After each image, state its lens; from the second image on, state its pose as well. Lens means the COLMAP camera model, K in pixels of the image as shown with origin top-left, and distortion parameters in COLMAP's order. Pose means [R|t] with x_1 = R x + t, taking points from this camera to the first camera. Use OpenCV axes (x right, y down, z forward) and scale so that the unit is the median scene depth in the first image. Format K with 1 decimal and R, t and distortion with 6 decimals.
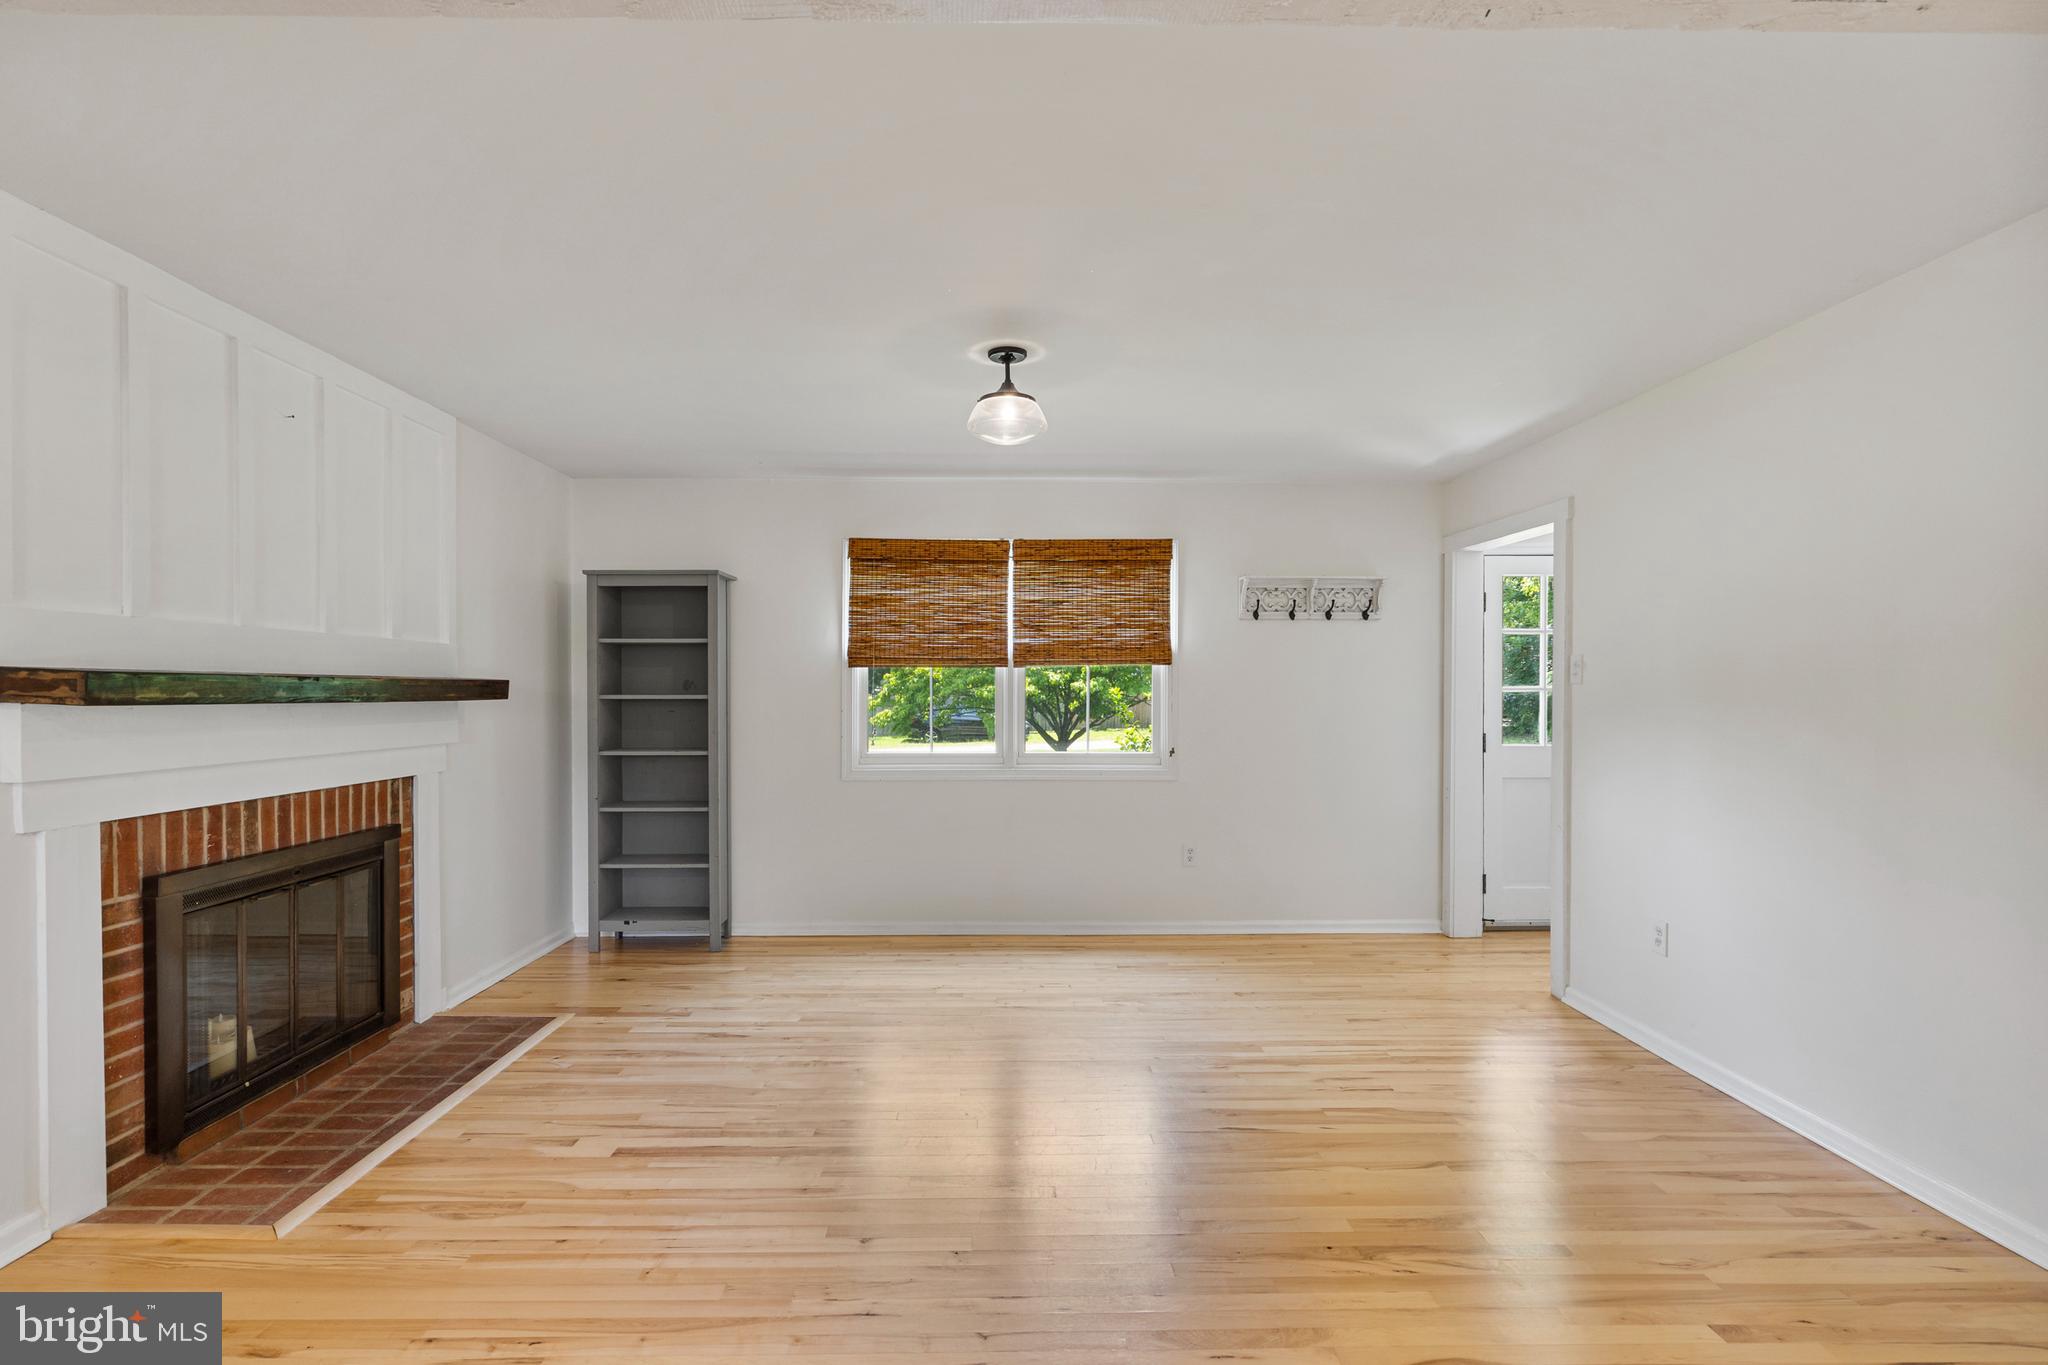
lens RADIAL K [[952.0, 0, 1022.1], [0, 952.0, 693.1], [0, 0, 1]] dist [-0.002938, -0.000143]
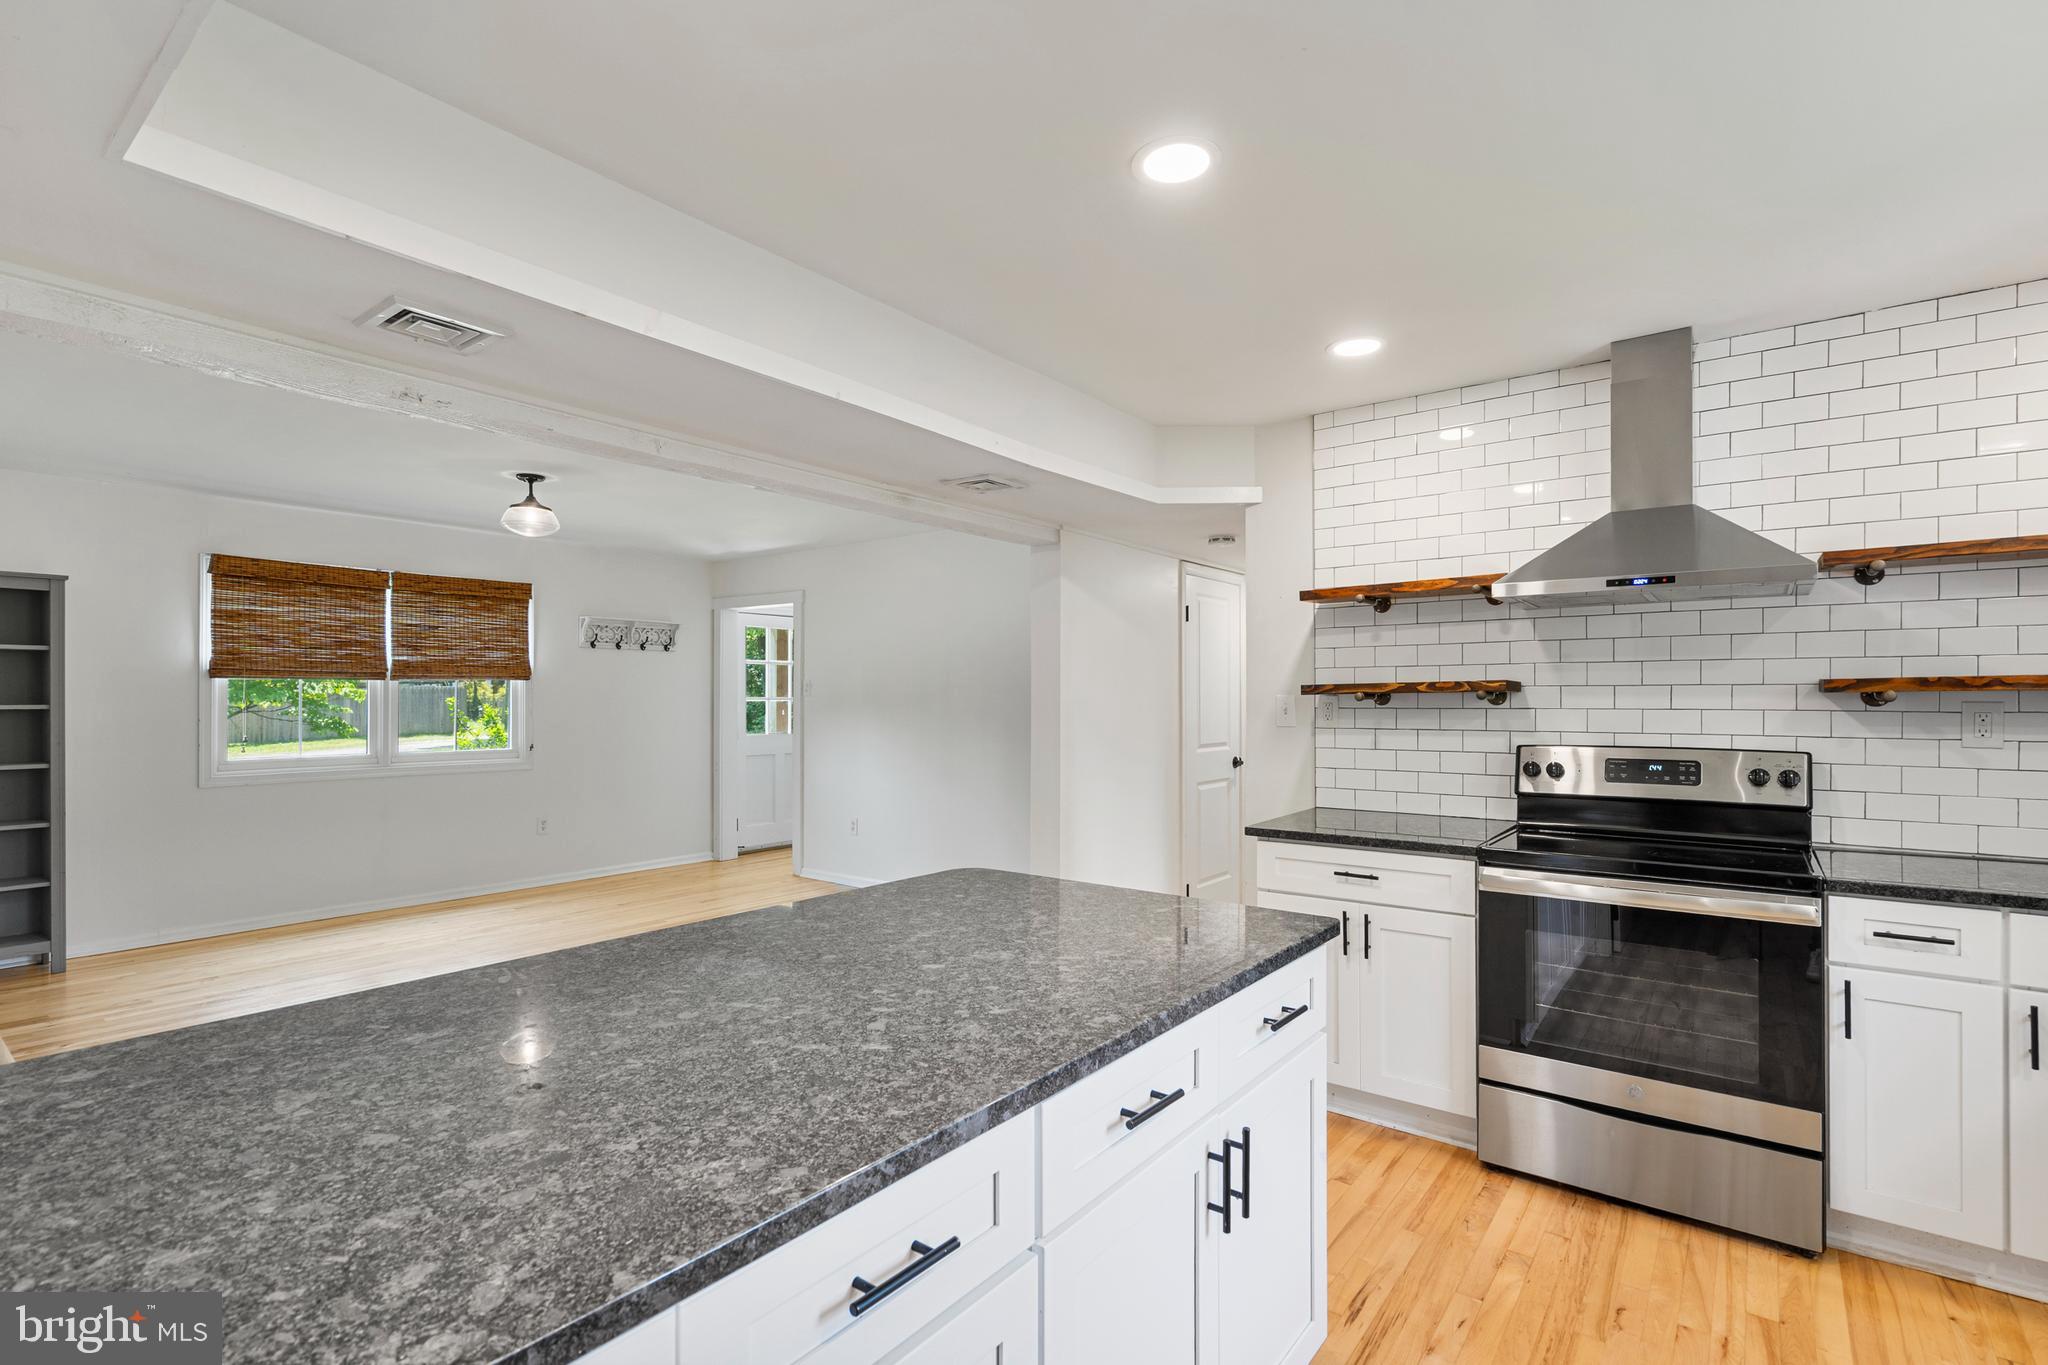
lens RADIAL K [[952.0, 0, 1022.1], [0, 952.0, 693.1], [0, 0, 1]] dist [-0.002938, -0.000143]
pose [[0.639812, 0.006003, 0.768508, -0.421349], [0.003930, 0.999931, -0.011083, 0.005010], [-0.768522, 0.010111, 0.639744, -0.356043]]
